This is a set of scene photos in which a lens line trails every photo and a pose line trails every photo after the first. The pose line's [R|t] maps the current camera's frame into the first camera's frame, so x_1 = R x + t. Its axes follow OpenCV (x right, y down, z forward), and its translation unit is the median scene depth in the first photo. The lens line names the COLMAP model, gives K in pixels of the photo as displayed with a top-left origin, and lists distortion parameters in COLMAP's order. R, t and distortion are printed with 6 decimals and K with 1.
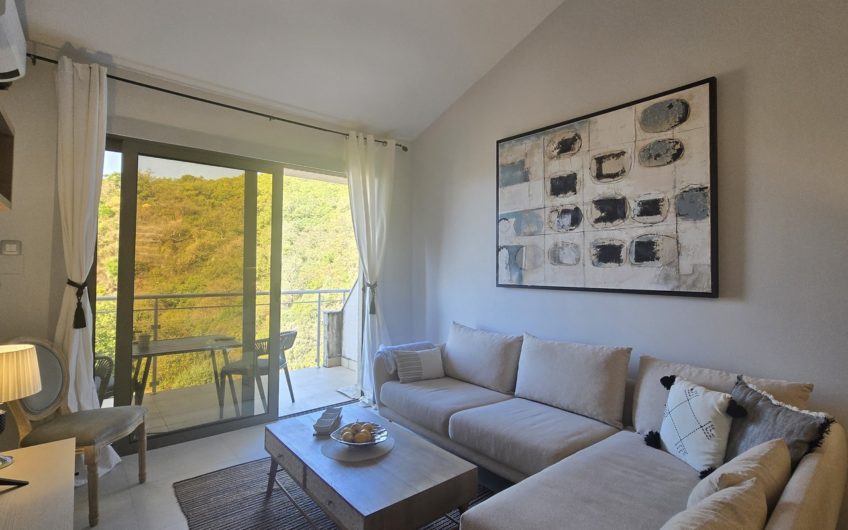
lens RADIAL K [[411.7, 0, 444.1], [0, 411.7, 260.1], [0, 0, 1]] dist [-0.002680, -0.000014]
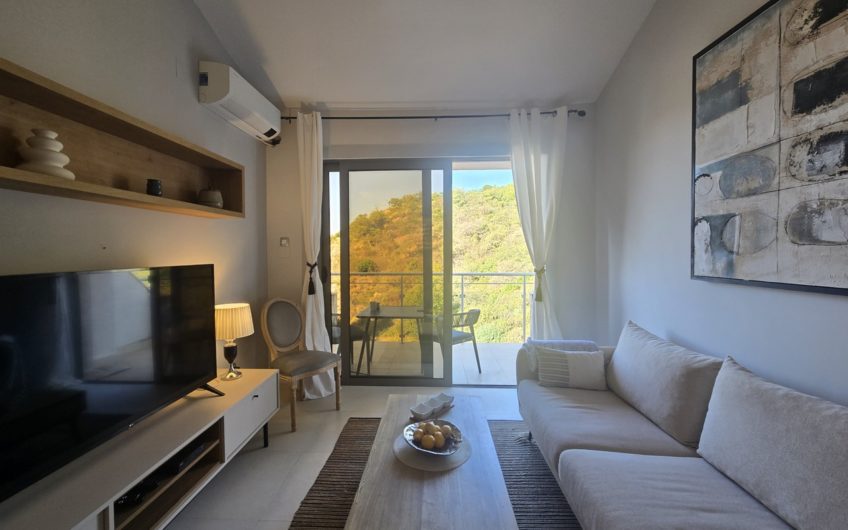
lens RADIAL K [[338.9, 0, 423.9], [0, 338.9, 260.7], [0, 0, 1]] dist [0.000738, 0.000551]
pose [[0.723657, 0.009590, -0.690093, 0.204976], [0.021672, 0.999095, 0.036610, 0.005499], [0.689819, -0.041449, 0.722794, 0.319103]]
